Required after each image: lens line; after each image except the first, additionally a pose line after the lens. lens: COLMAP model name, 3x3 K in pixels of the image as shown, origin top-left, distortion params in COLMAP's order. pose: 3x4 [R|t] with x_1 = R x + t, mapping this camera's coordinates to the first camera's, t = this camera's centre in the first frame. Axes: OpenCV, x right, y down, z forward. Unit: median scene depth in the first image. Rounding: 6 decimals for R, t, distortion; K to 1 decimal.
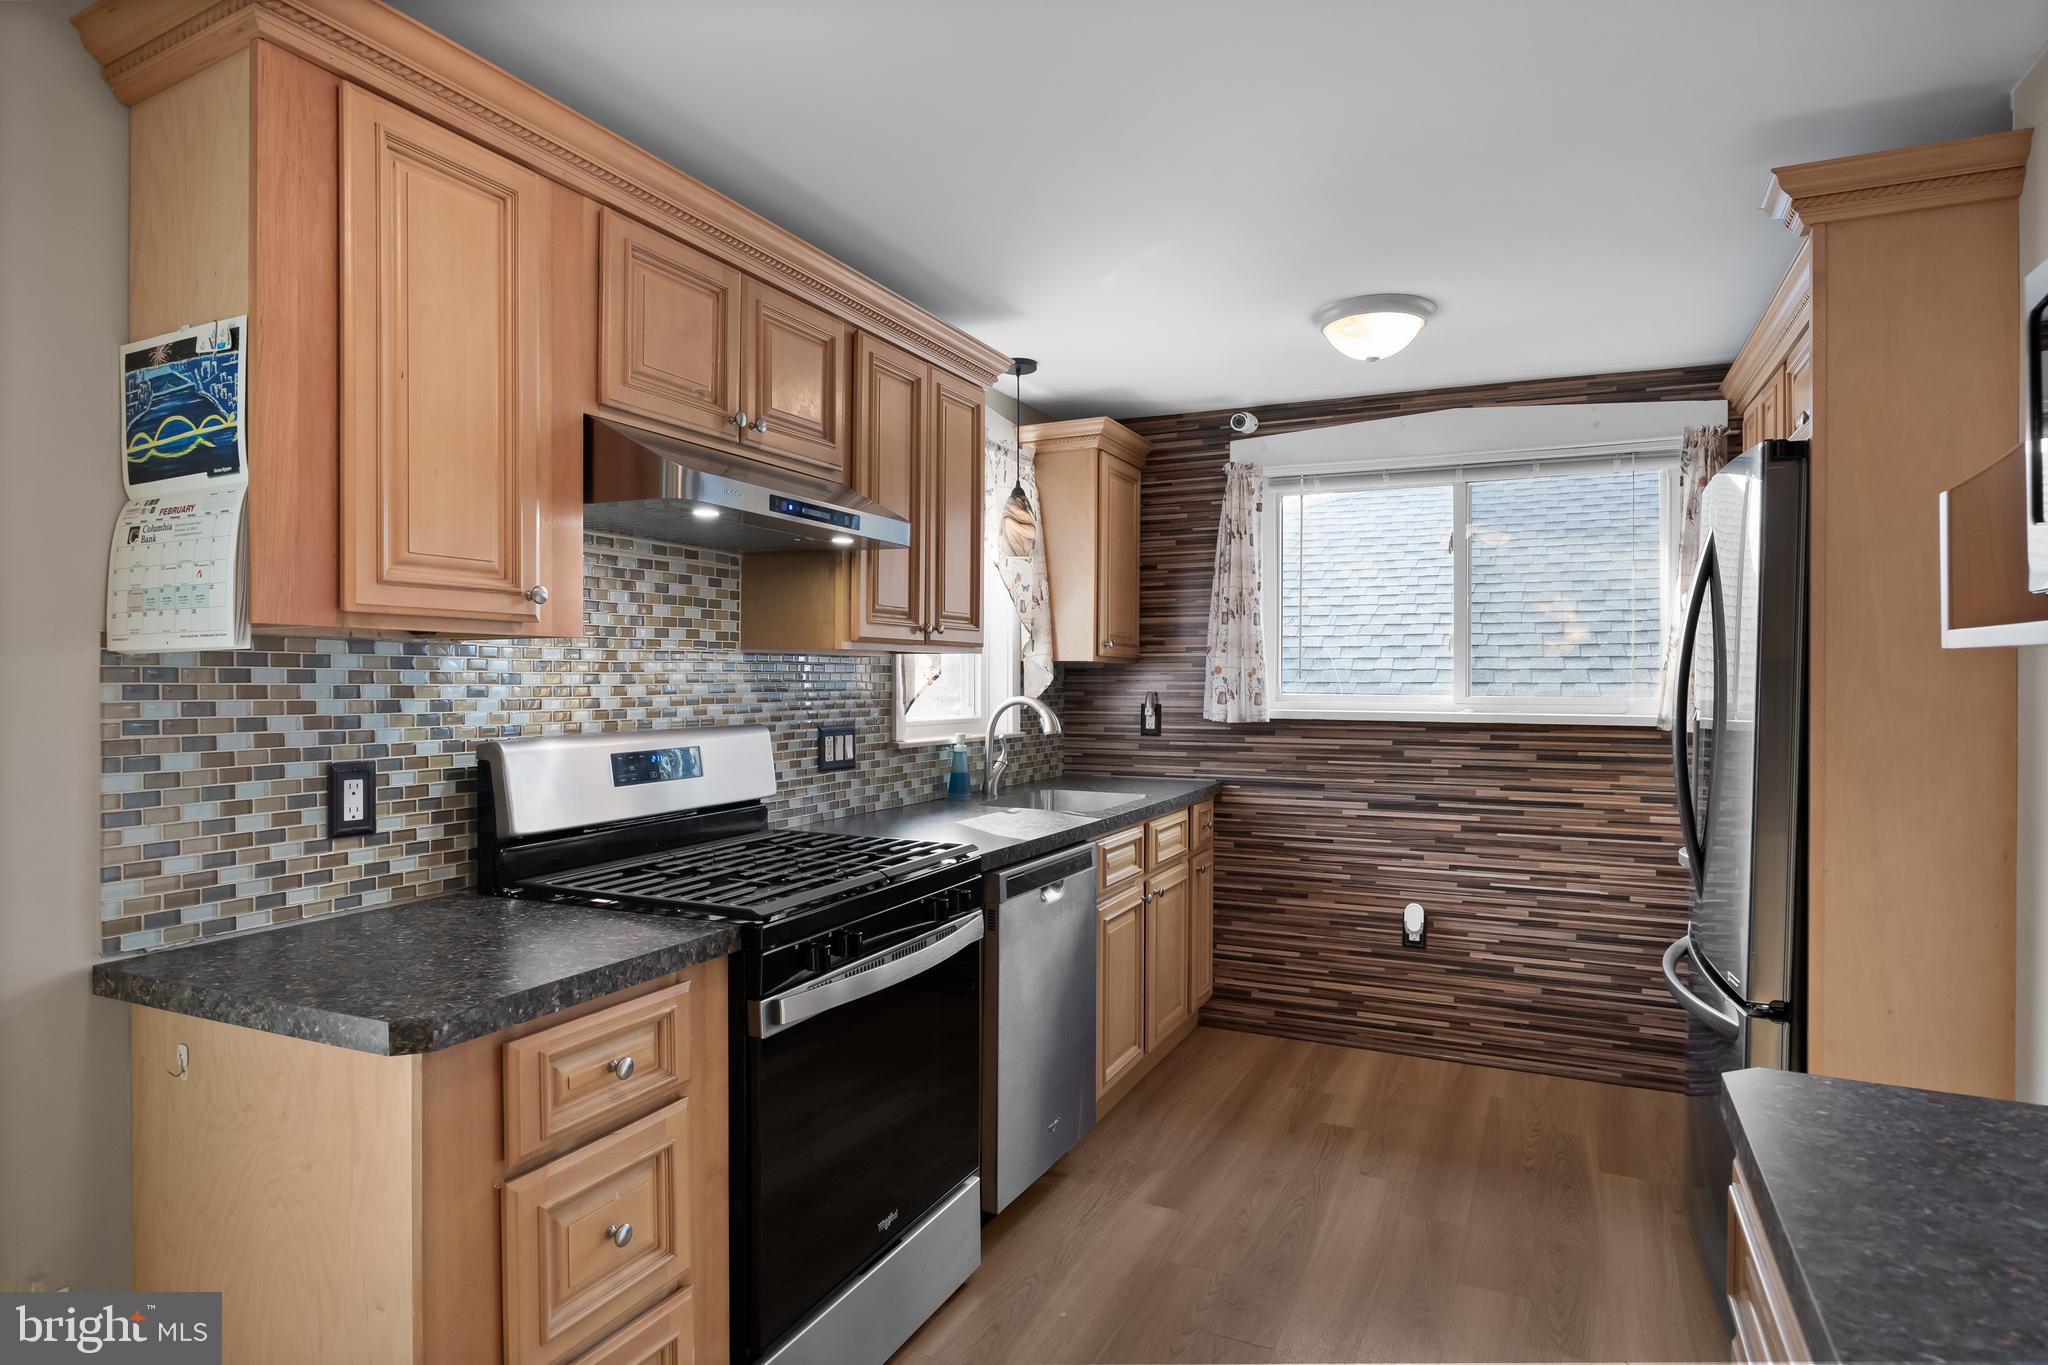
lens RADIAL K [[1138.6, 0, 1020.2], [0, 1138.6, 679.9], [0, 0, 1]] dist [-0.001849, 0.001979]
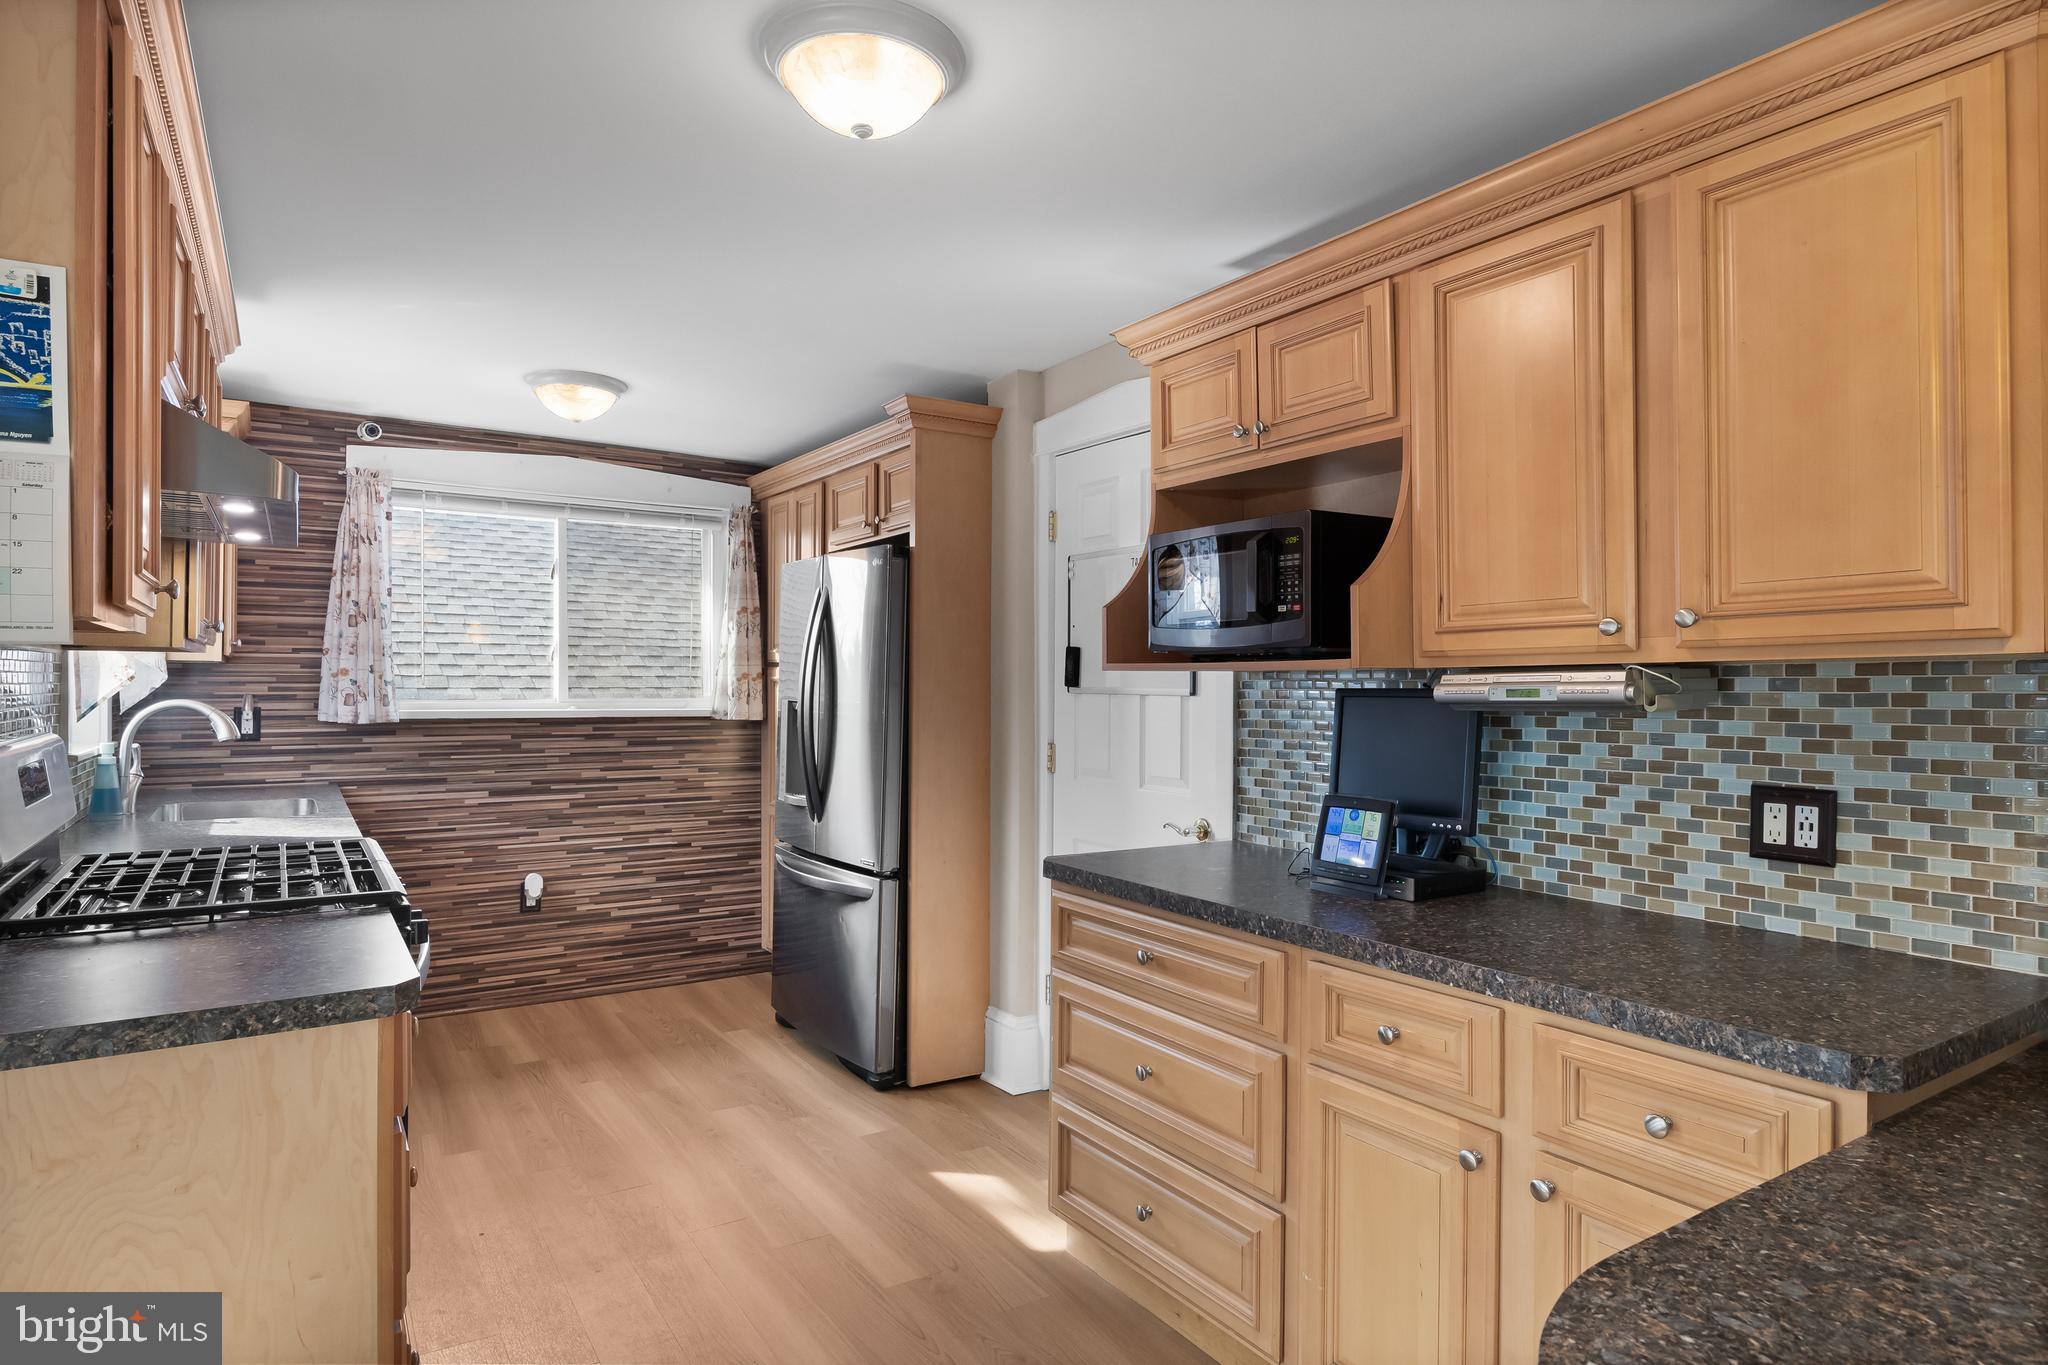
lens RADIAL K [[1138.6, 0, 1020.6], [0, 1138.6, 681.3], [0, 0, 1]] dist [-0.001849, 0.001979]
pose [[0.521138, 0.003028, 0.853467, -0.393850], [-0.002111, 0.999995, -0.002259, 0.000693], [-0.853470, -0.000624, 0.521142, -0.036773]]
